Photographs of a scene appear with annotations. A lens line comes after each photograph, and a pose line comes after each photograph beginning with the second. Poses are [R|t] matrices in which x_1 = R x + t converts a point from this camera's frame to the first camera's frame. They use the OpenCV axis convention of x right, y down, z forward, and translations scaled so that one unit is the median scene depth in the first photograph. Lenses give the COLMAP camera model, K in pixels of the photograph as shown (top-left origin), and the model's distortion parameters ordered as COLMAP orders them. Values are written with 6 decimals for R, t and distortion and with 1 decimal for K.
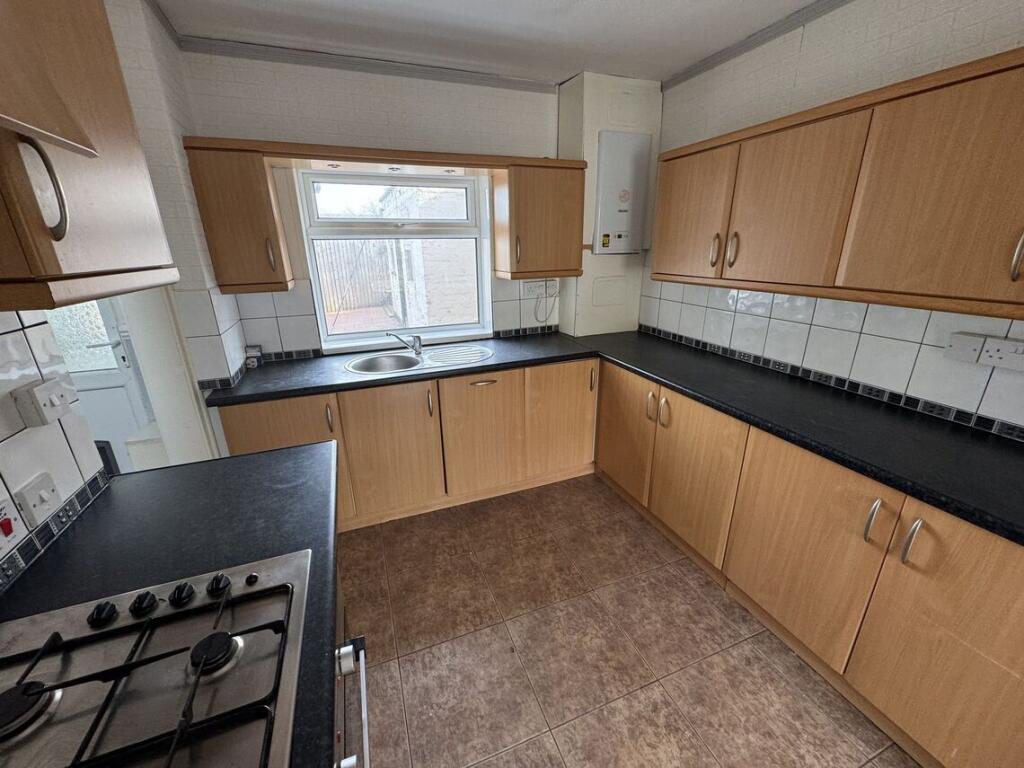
lens RADIAL K [[409.8, 0, 511.4], [0, 409.8, 383.7], [0, 0, 1]] dist [-0.000435, 0.000698]
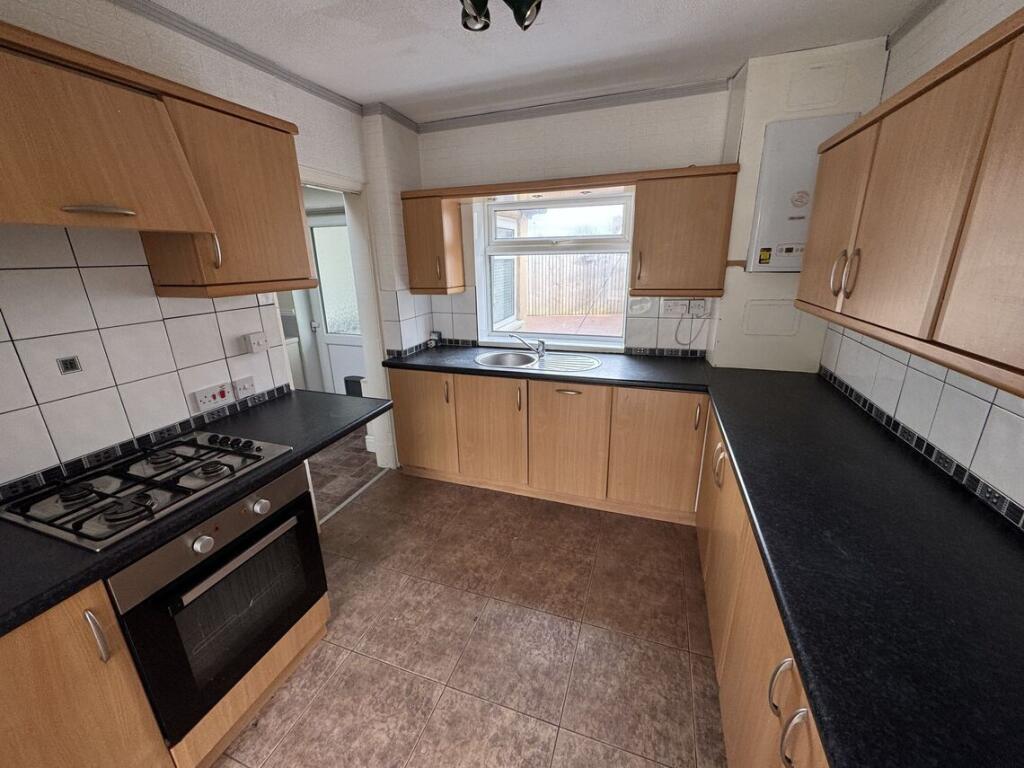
lens RADIAL K [[409.8, 0, 509.0], [0, 409.8, 383.7], [0, 0, 1]] dist [-0.000435, 0.000698]
pose [[0.755037, 0.194807, -0.626074, 0.463479], [-0.203444, 0.977322, 0.058749, -0.052629], [0.623321, 0.083013, 0.777547, 0.084347]]
